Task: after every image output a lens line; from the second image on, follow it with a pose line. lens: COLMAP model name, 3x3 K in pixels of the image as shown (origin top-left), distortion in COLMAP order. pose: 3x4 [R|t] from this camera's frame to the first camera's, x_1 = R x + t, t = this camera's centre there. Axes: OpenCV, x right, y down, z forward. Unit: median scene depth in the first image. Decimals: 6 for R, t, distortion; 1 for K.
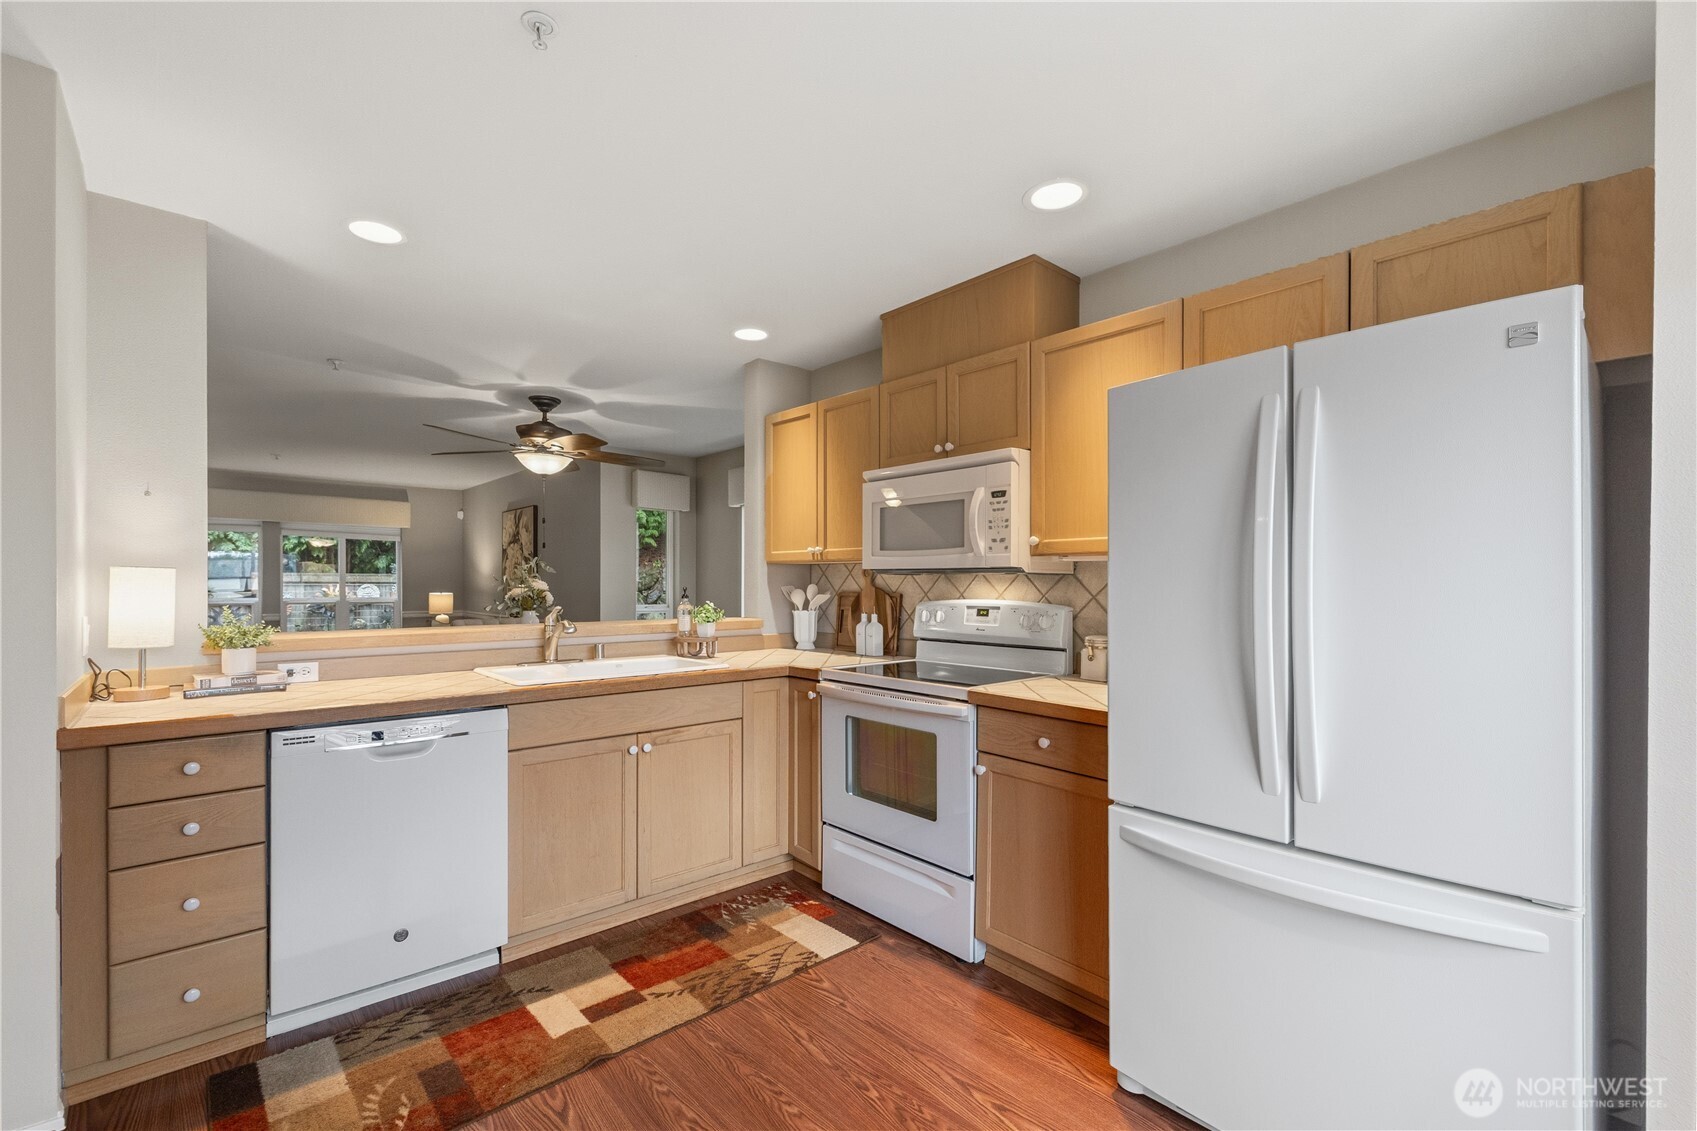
lens RADIAL K [[731.6, 0, 843.4], [0, 731.6, 563.7], [0, 0, 1]] dist [0.001004, 0.000225]
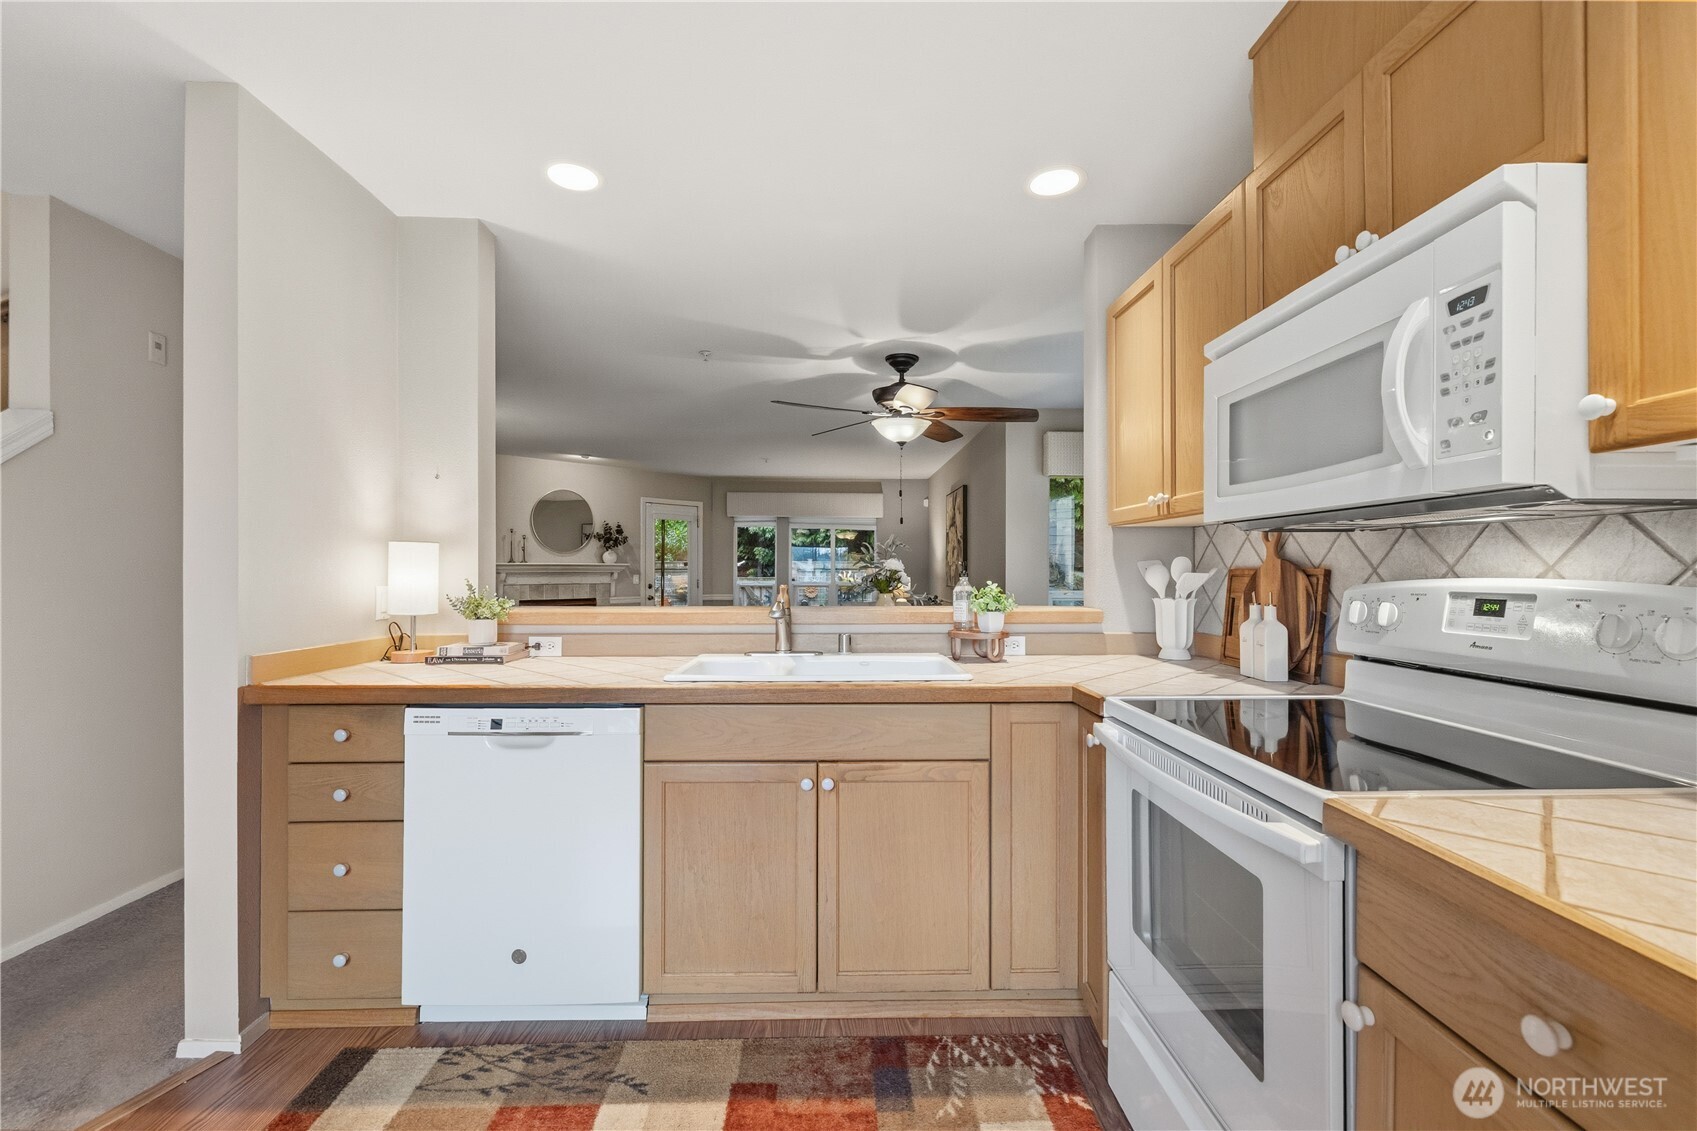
lens RADIAL K [[731.6, 0, 843.4], [0, 731.6, 563.7], [0, 0, 1]] dist [0.001004, 0.000225]
pose [[0.762662, -0.009990, -0.646720, 0.180010], [0.019533, 0.999780, 0.007592, 0.029835], [0.646502, -0.018423, 0.762690, 0.419134]]
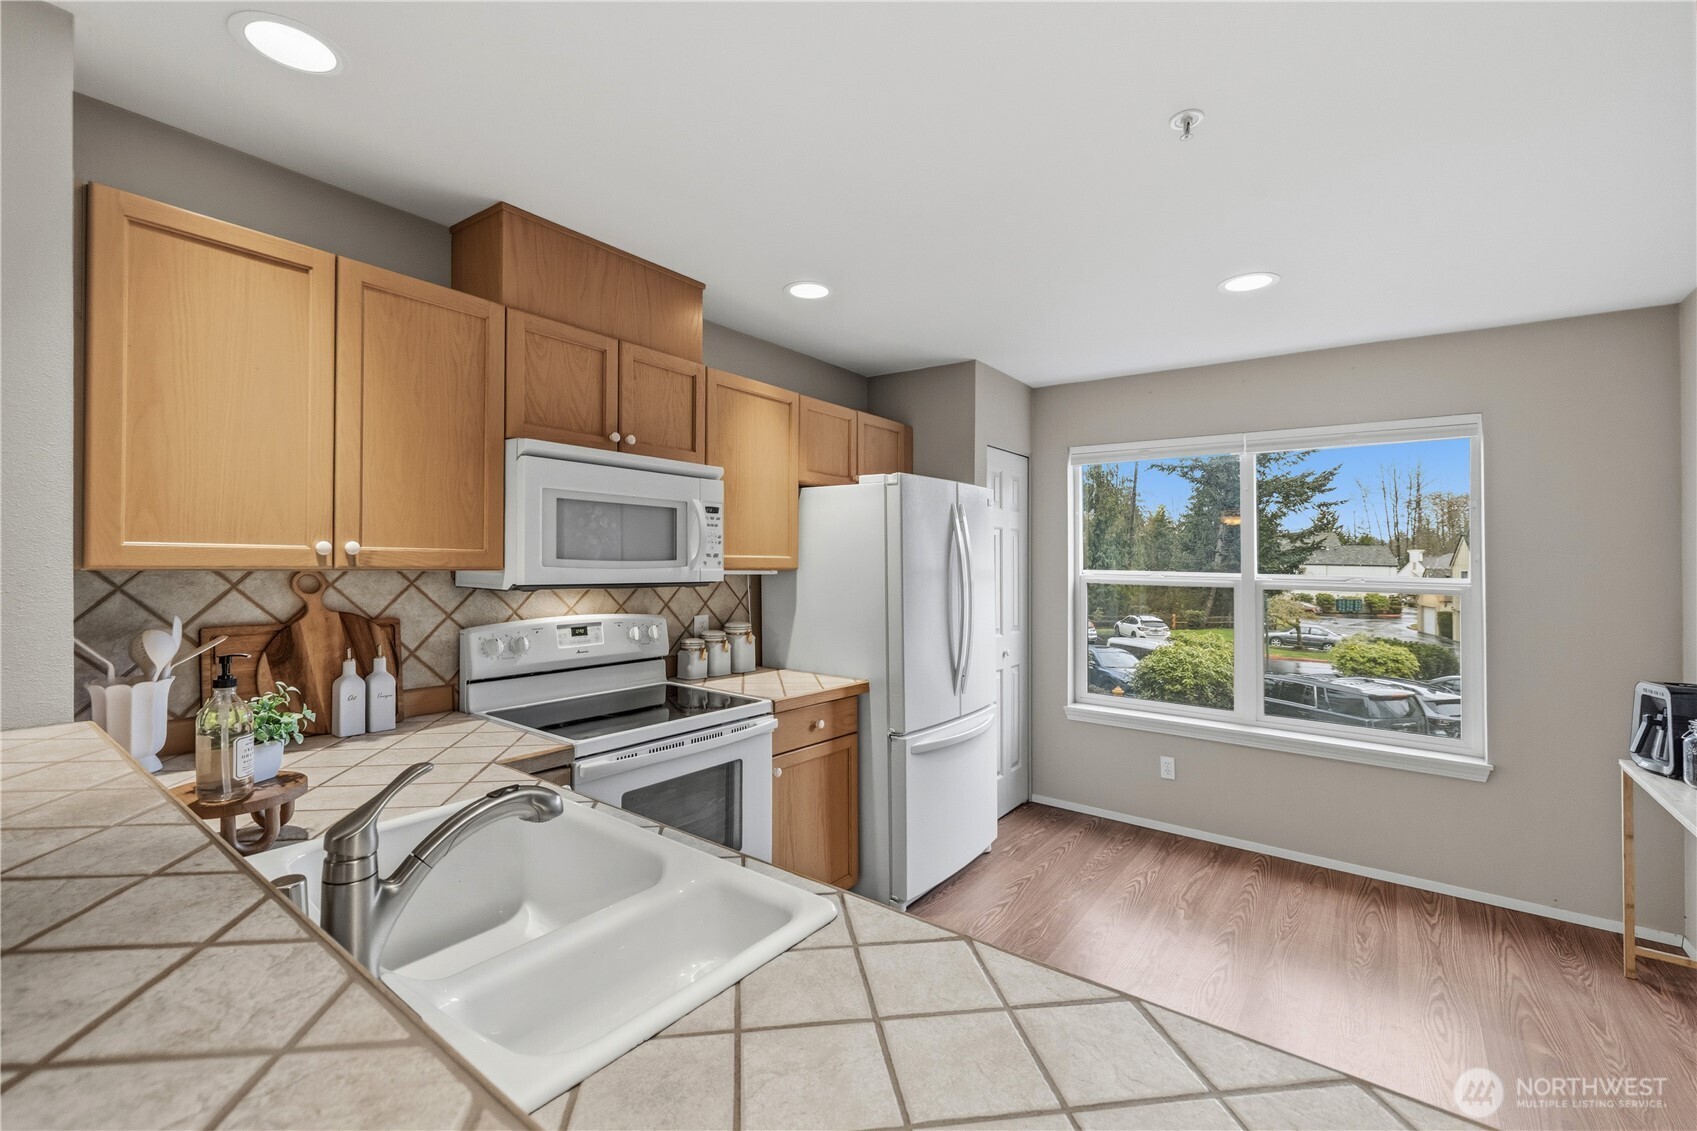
lens RADIAL K [[717.5, 0, 843.8], [0, 717.5, 527.7], [0, 0, 1]] dist [0.000748, 0.000086]
pose [[-0.192472, 0.032677, 0.980758, -0.687677], [-0.044498, 0.998127, -0.041989, -0.031575], [-0.980293, -0.051724, -0.190657, 0.867829]]
